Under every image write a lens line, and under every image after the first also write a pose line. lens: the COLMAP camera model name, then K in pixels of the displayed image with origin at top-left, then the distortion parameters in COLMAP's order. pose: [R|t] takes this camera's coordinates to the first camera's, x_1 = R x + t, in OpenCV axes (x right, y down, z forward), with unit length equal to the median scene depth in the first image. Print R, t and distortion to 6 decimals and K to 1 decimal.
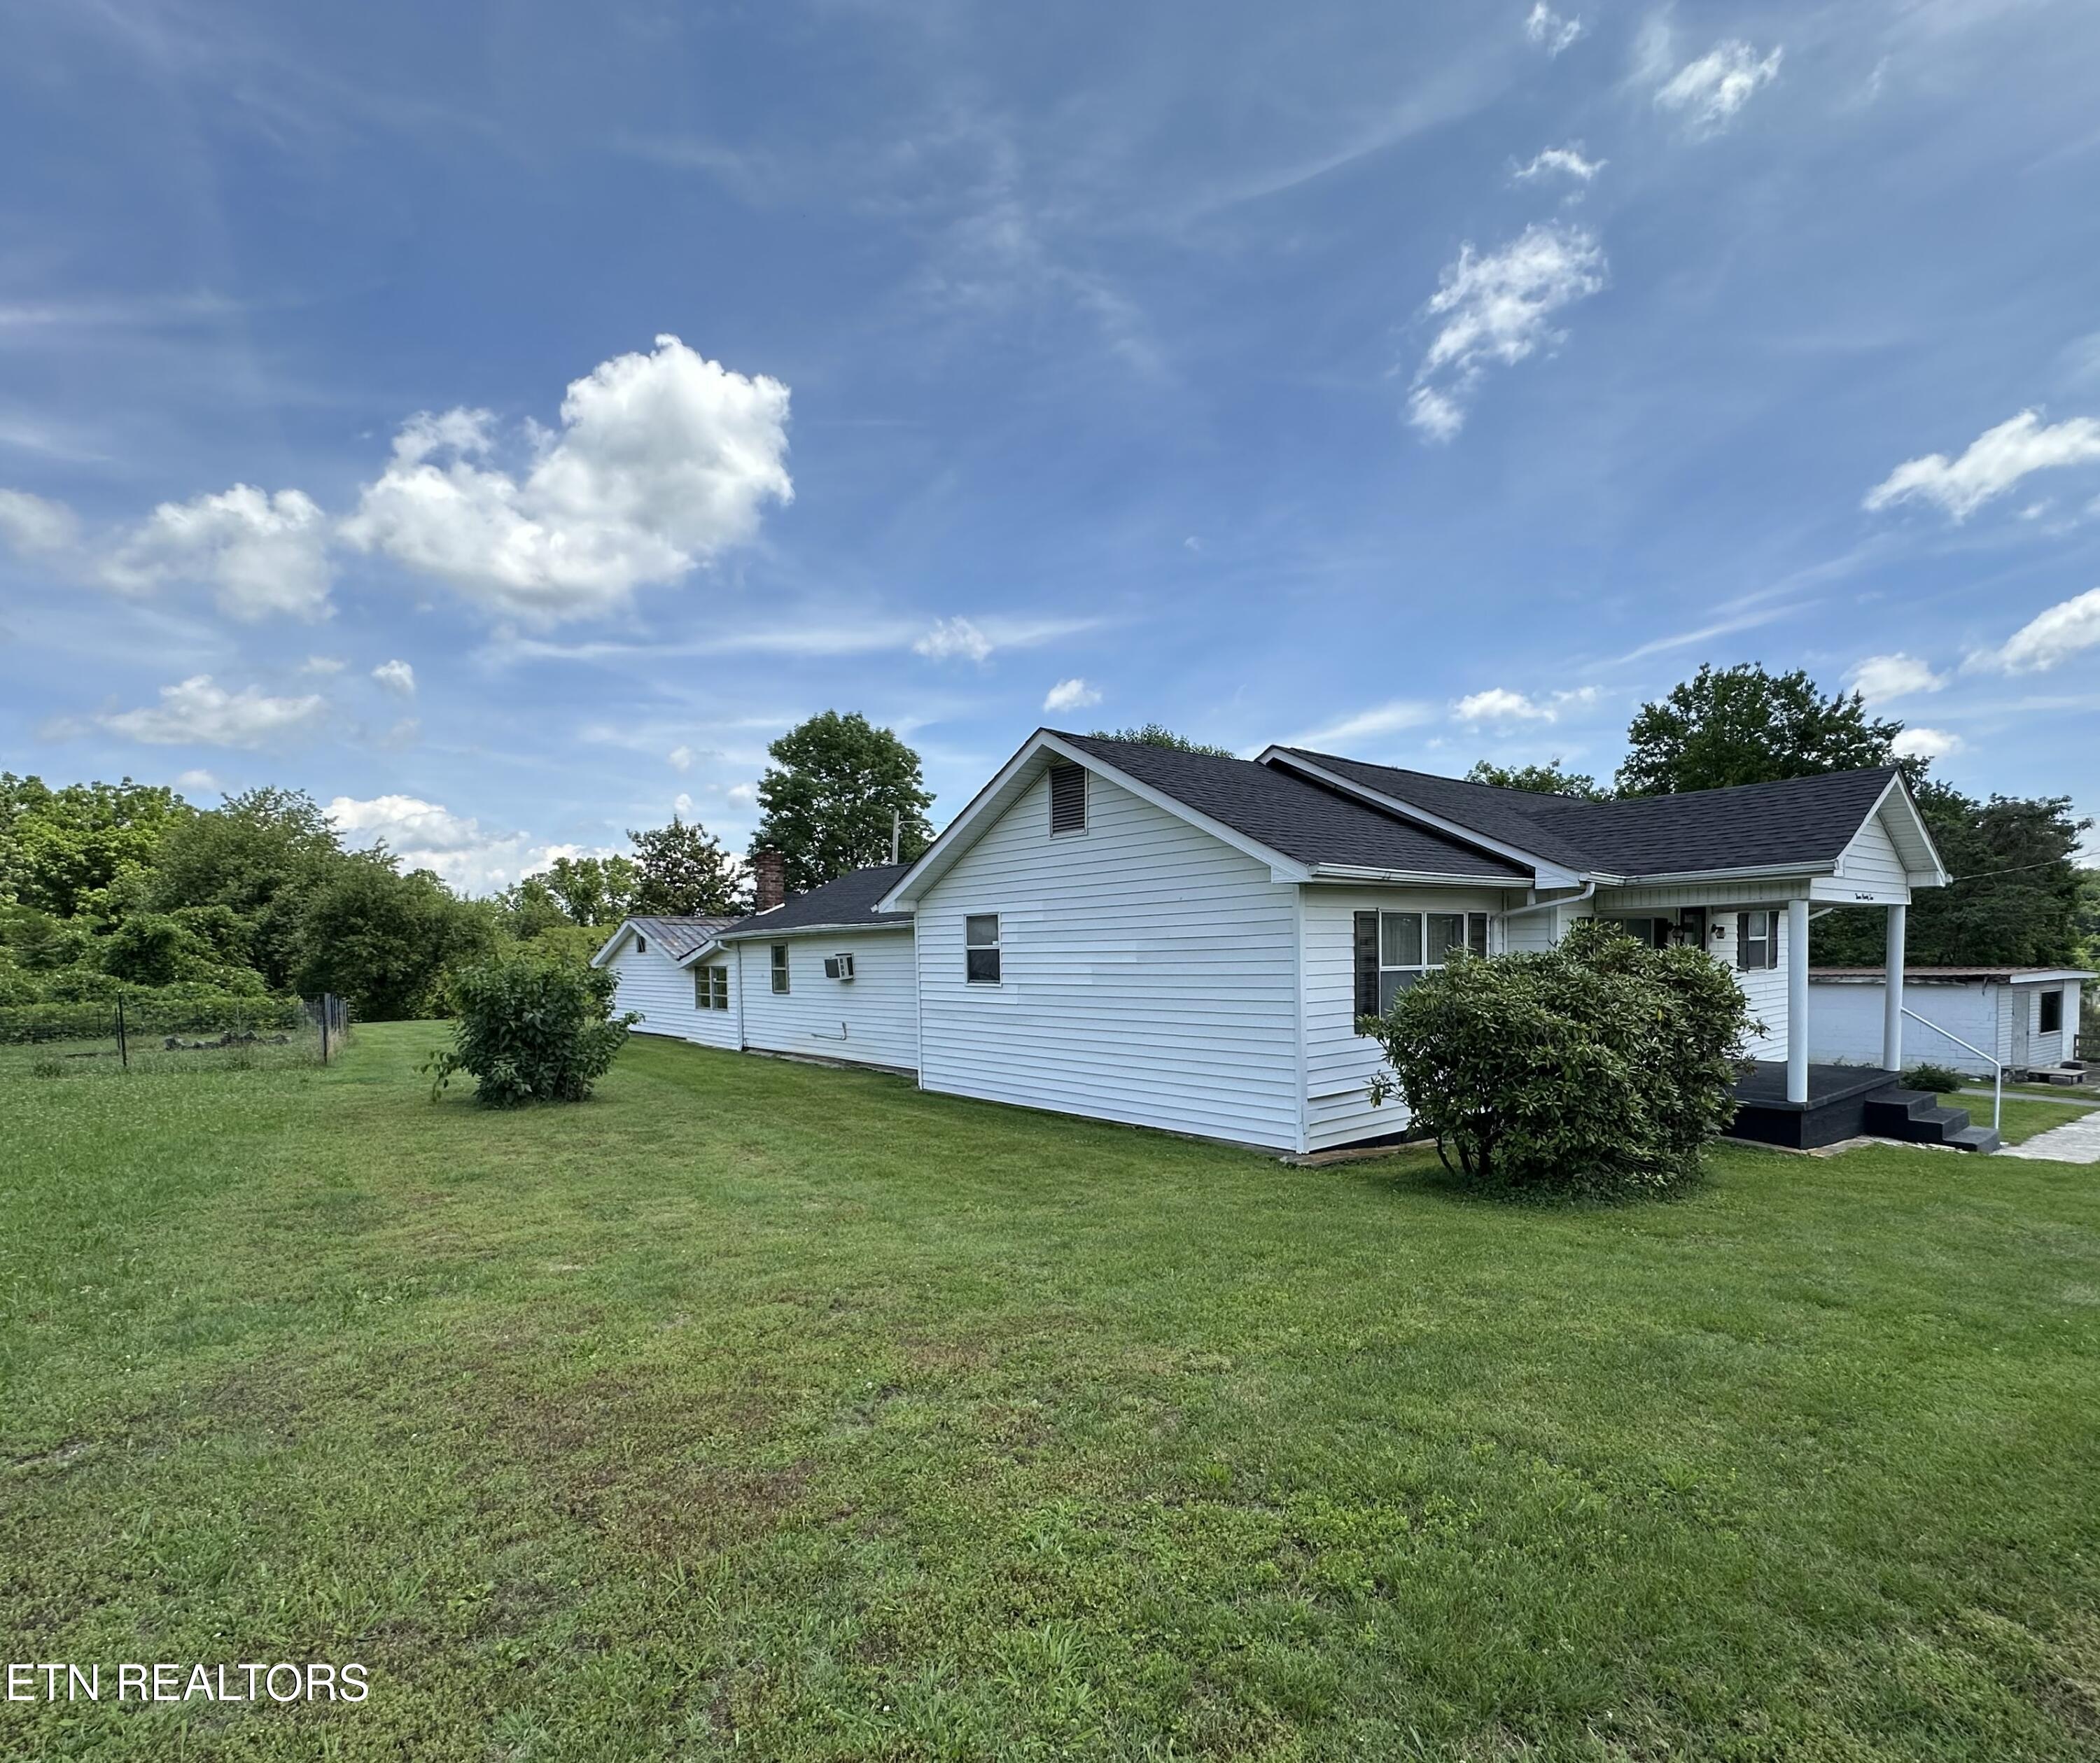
lens RADIAL K [[1069.4, 0, 1114.0], [0, 1069.4, 989.3], [0, 0, 1]] dist [0.000251, 0.000156]
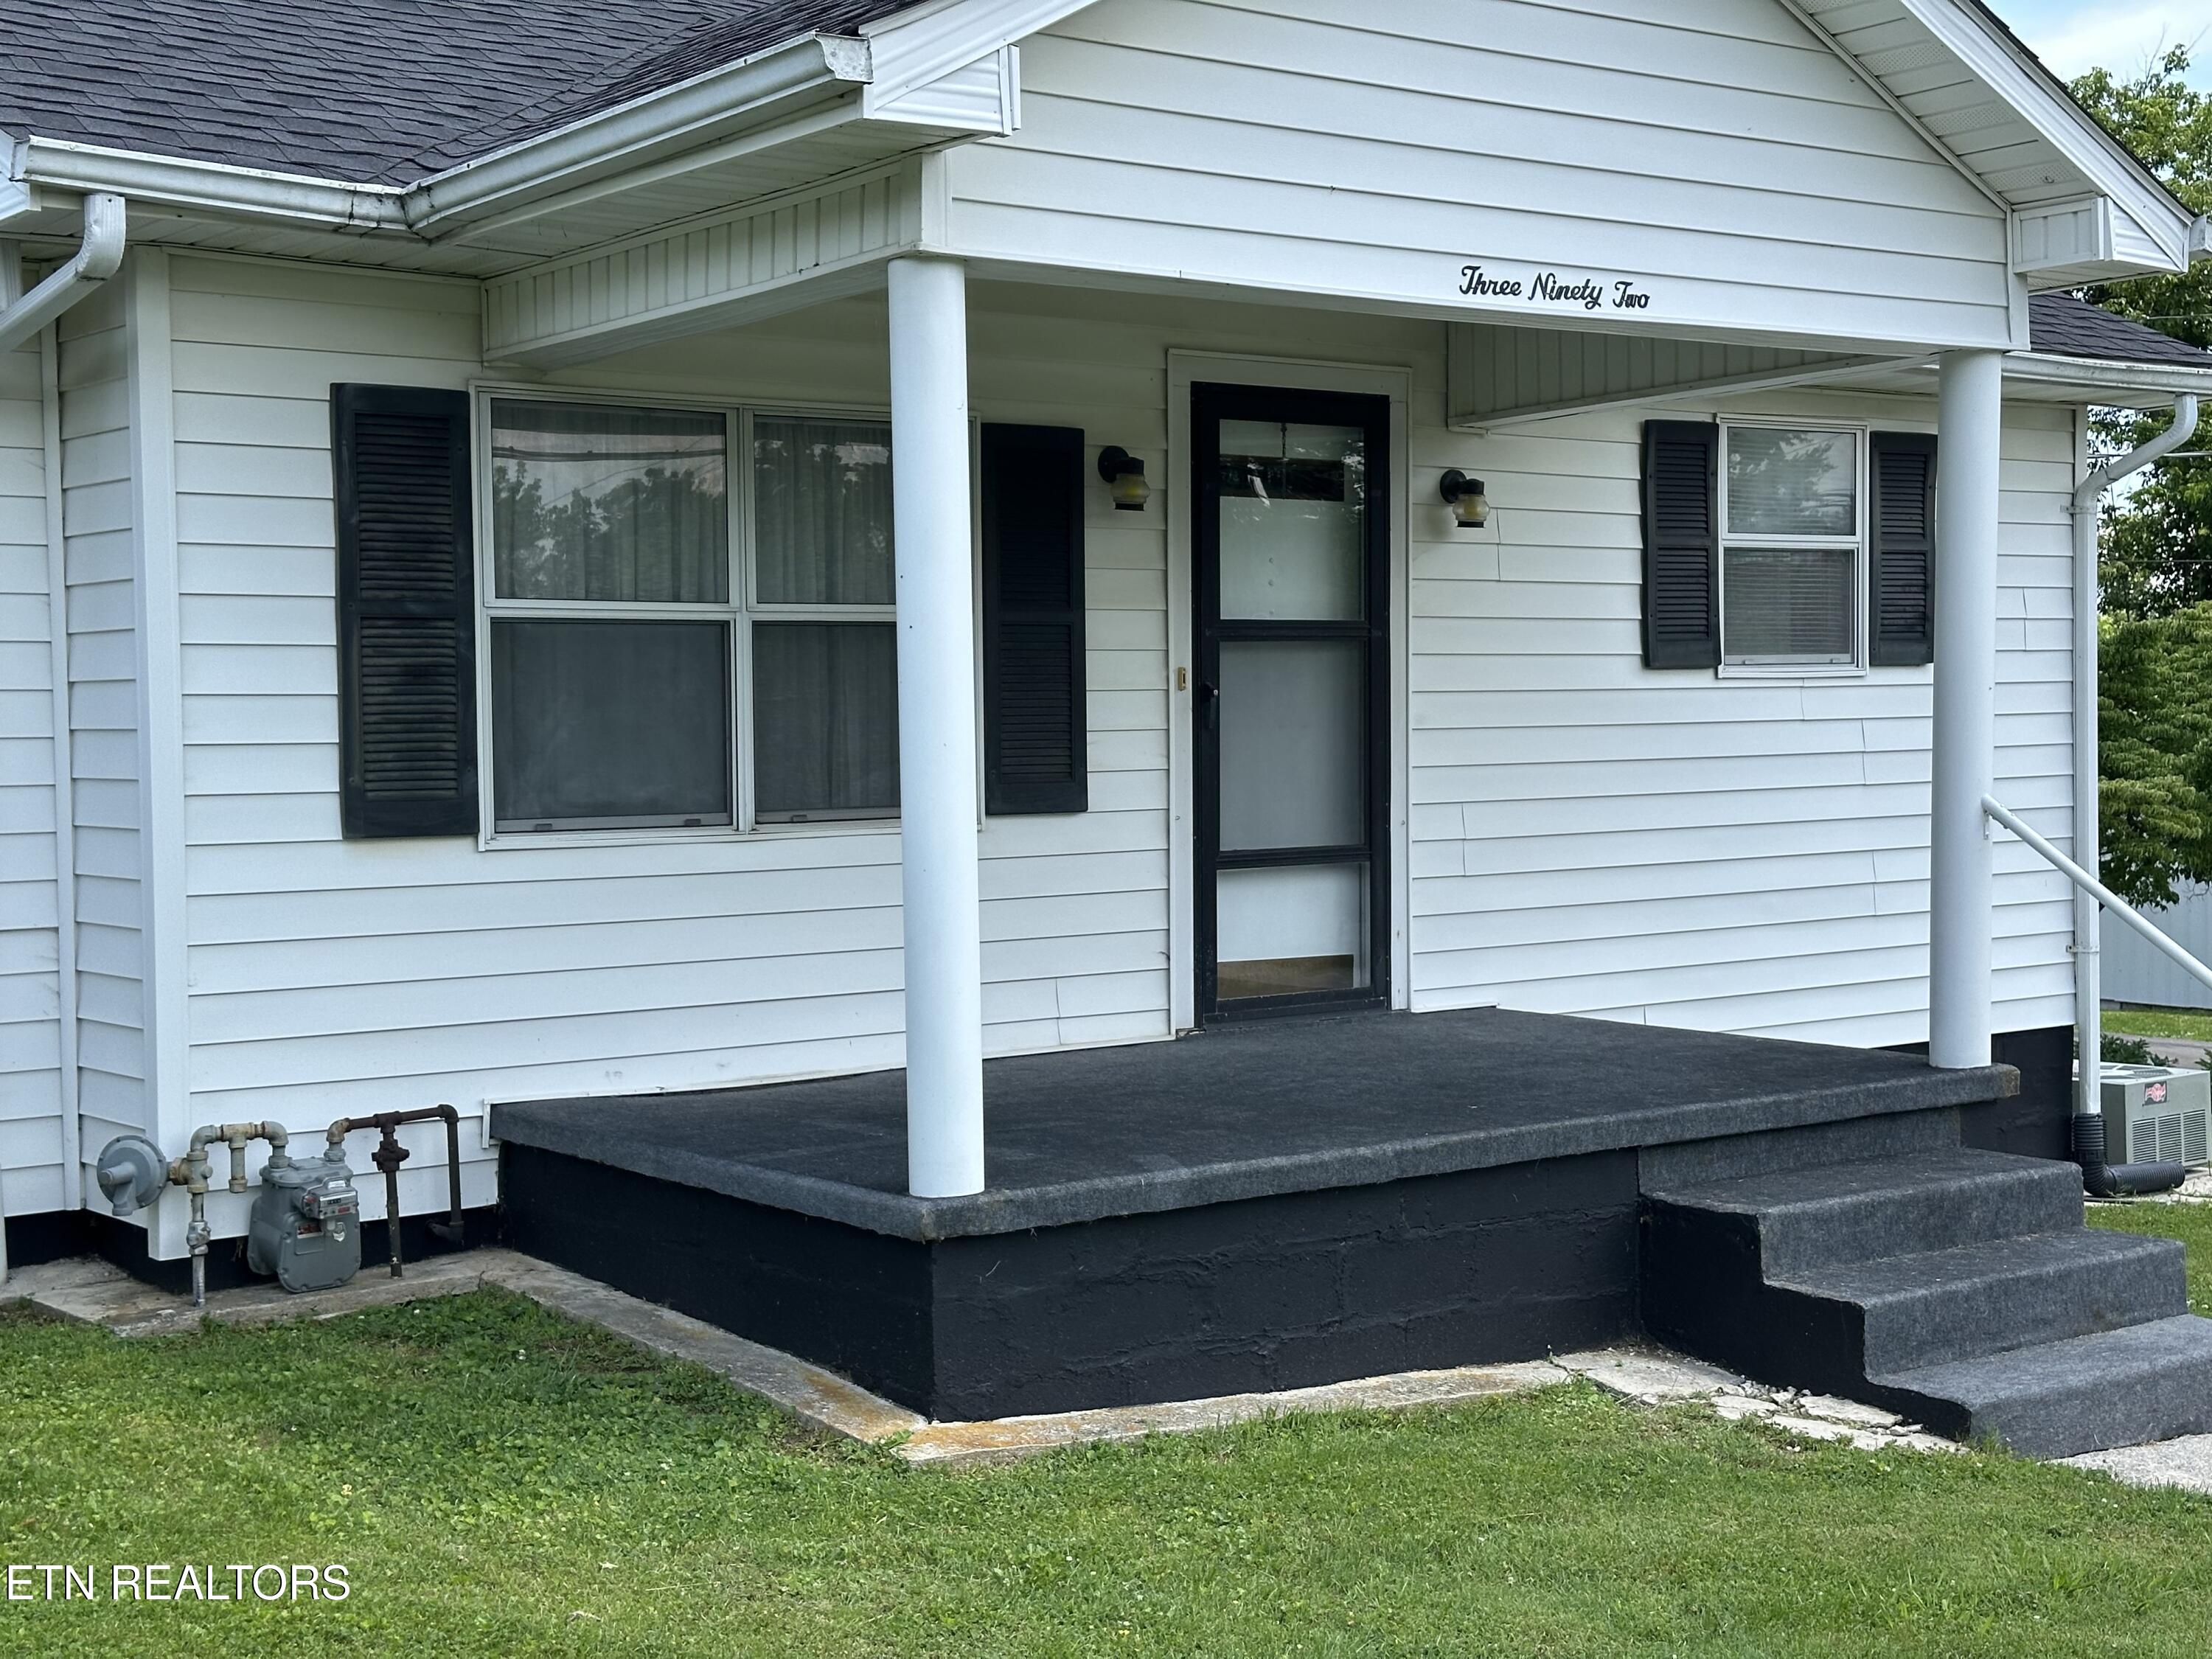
lens RADIAL K [[3086.2, 0, 1119.6], [0, 3086.2, 844.5], [0, 0, 1]] dist [0.088727, 0.000000]
pose [[0.997004, 0.002958, -0.077299, 0.650136], [-0.002764, 0.999993, 0.002609, 0.028603], [0.077306, -0.002387, 0.997005, 0.339464]]
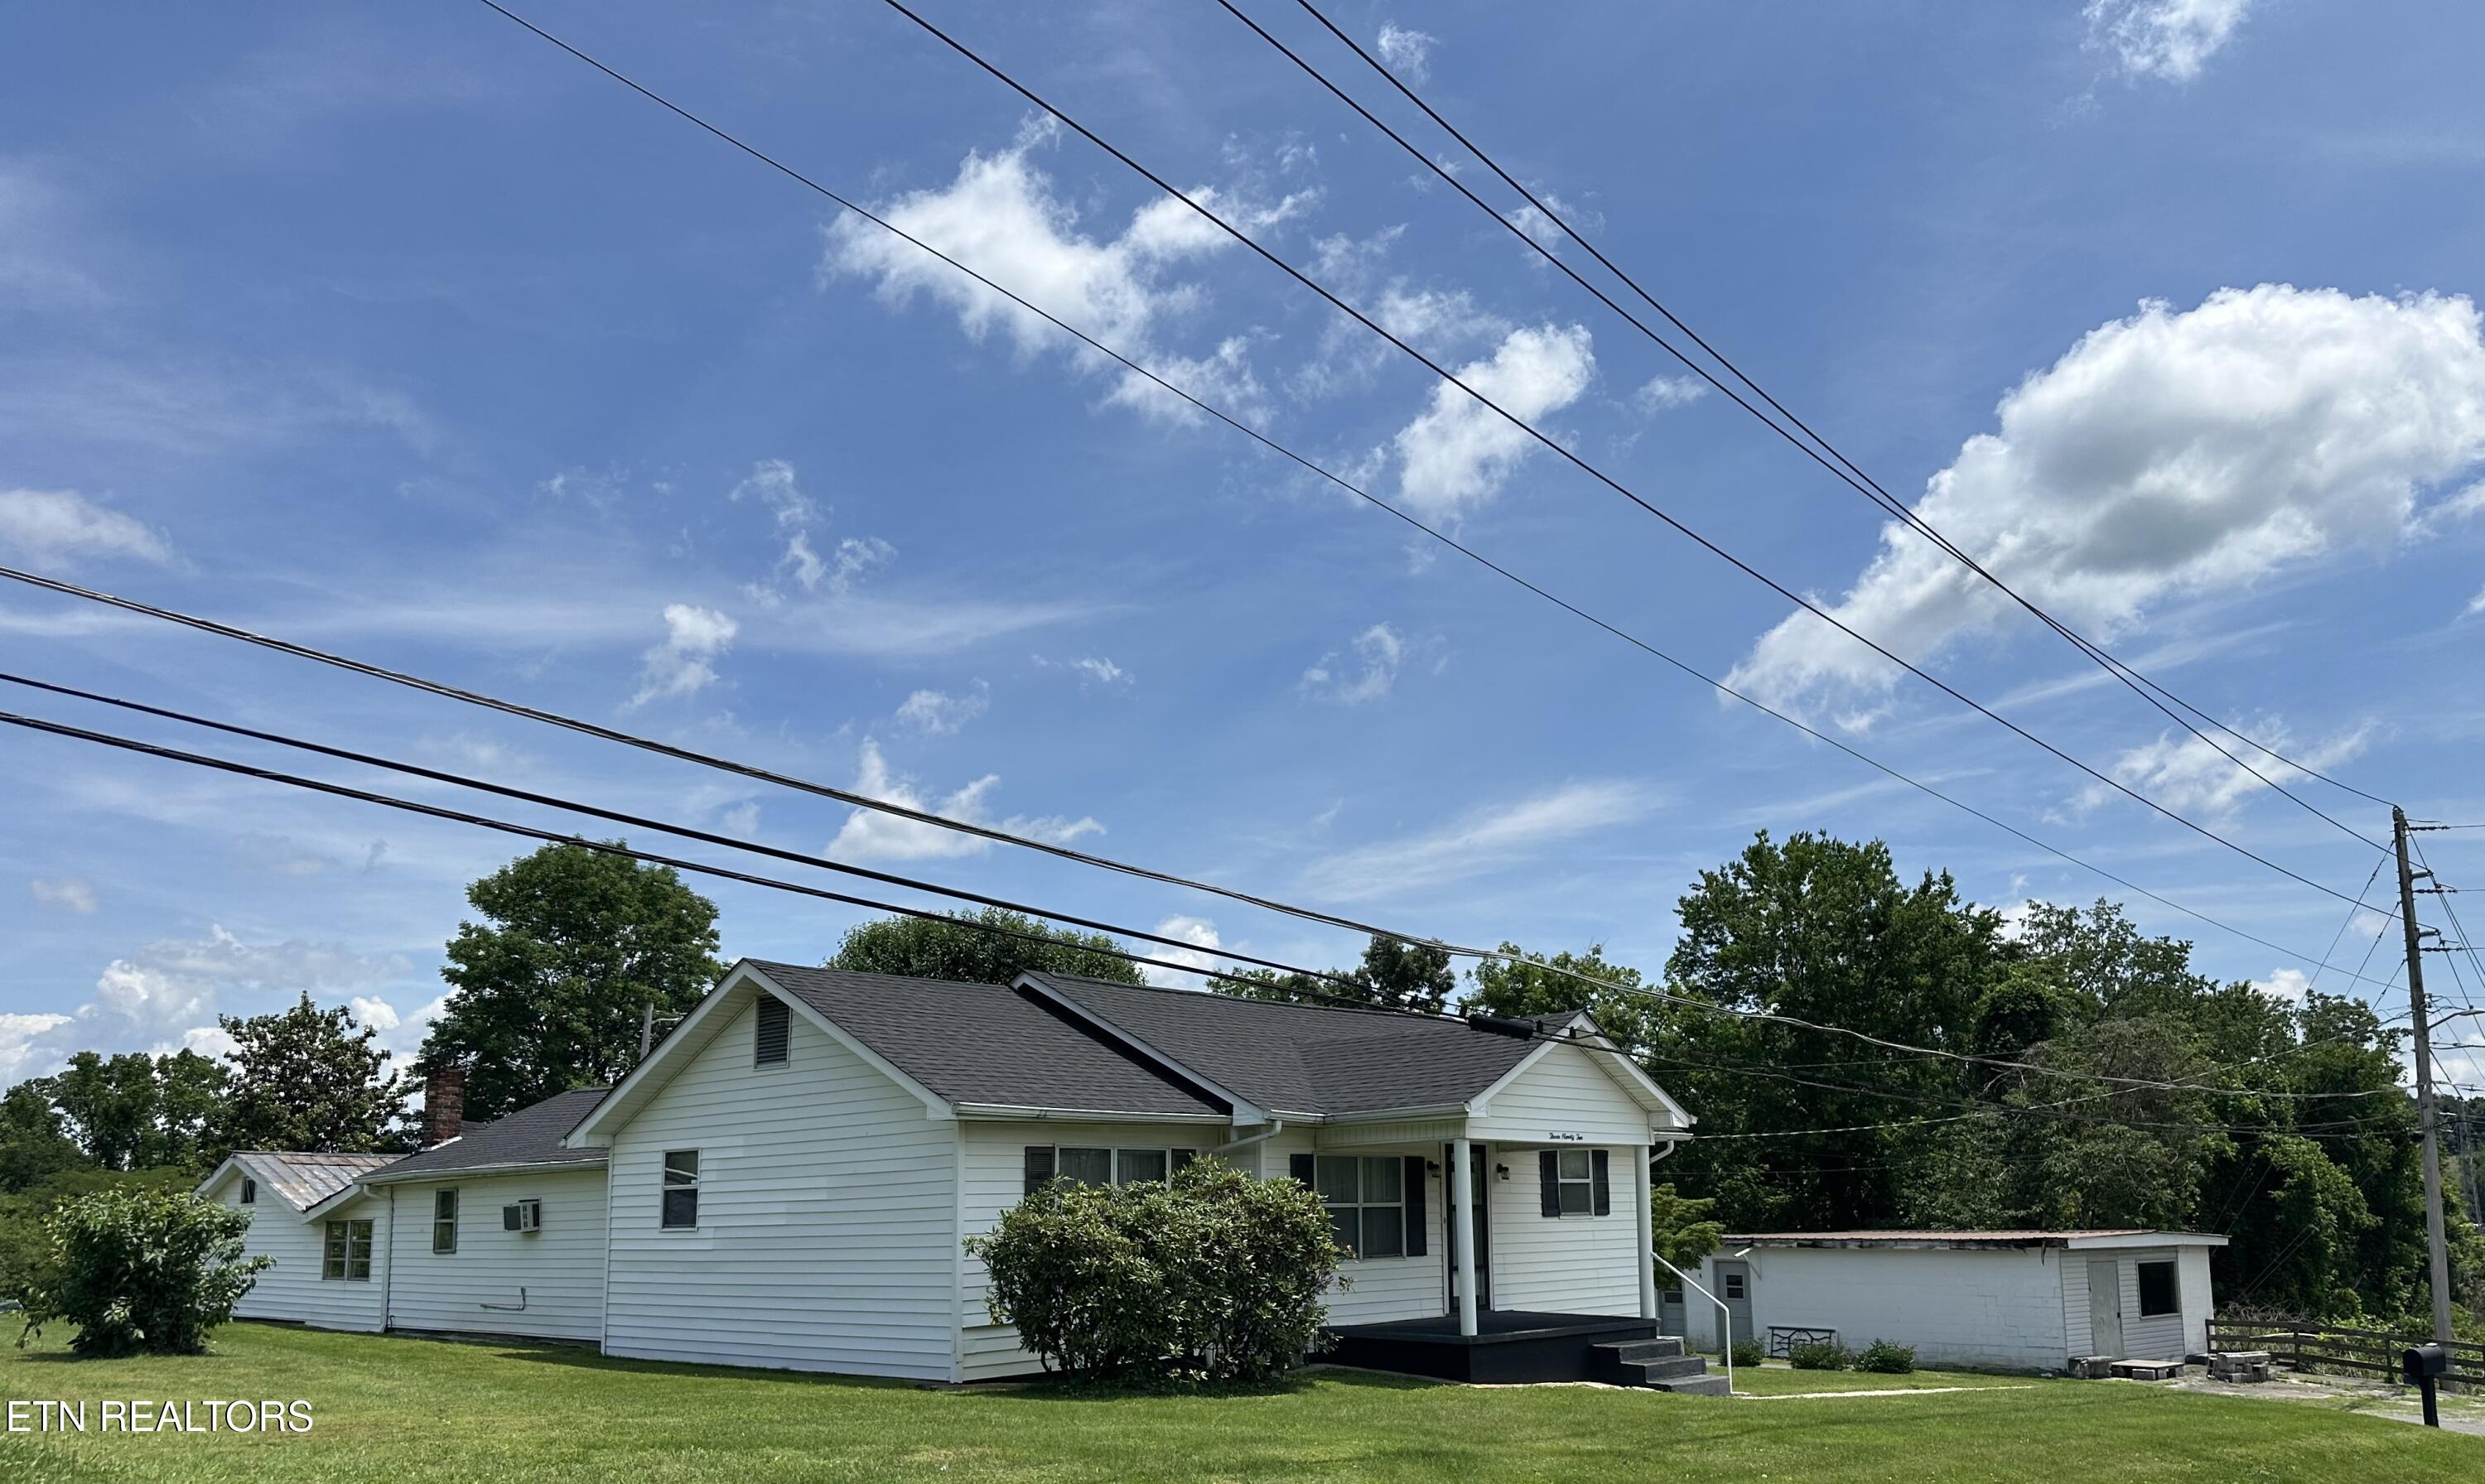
lens RADIAL K [[1819.4, 0, 1285.2], [0, 1819.4, 967.9], [0, 0, 1]] dist [0.087232, -0.054348]
pose [[0.994131, 0.017766, 0.106716, 0.242941], [0.000799, 0.985191, -0.171457, 0.051290], [-0.108182, 0.170536, 0.979395, -0.683595]]
